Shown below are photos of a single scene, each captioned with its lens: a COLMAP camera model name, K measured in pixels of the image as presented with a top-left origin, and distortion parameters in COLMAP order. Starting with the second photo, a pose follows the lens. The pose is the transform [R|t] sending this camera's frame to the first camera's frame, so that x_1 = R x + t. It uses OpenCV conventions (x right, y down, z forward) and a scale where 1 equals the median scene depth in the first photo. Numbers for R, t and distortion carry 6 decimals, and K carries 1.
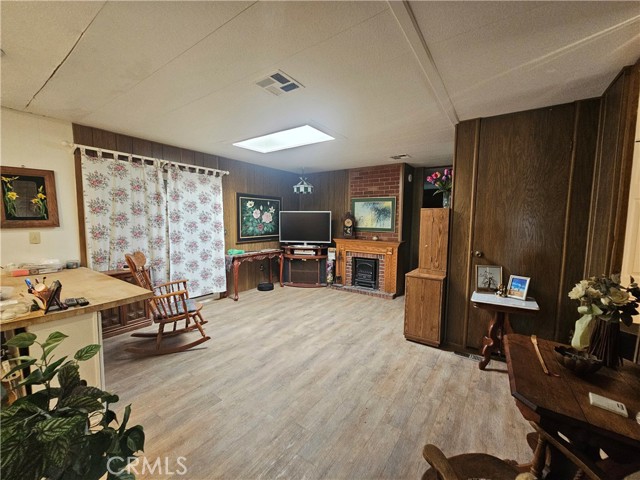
lens RADIAL K [[260.8, 0, 320.4], [0, 260.8, 239.4], [0, 0, 1]] dist [0.000085, 0.000020]
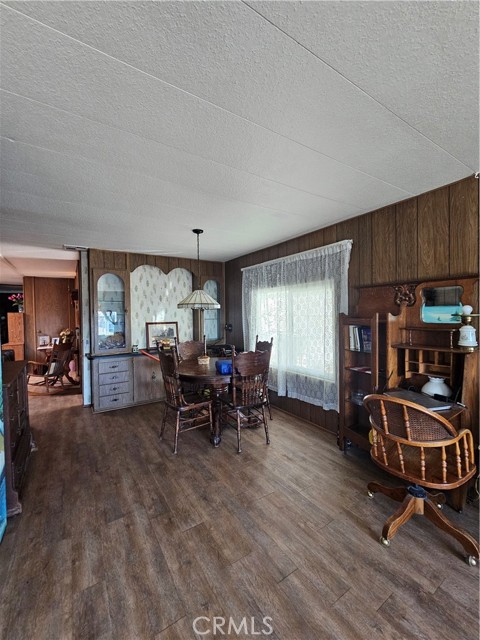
lens RADIAL K [[260.8, 0, 240.7], [0, 260.8, 319.8], [0, 0, 1]] dist [0.000085, 0.000020]
pose [[0.385056, -0.031580, 0.922353, -0.915682], [0.097974, 0.995166, -0.006829, 0.147643], [-0.917678, 0.092996, 0.386288, -1.693879]]
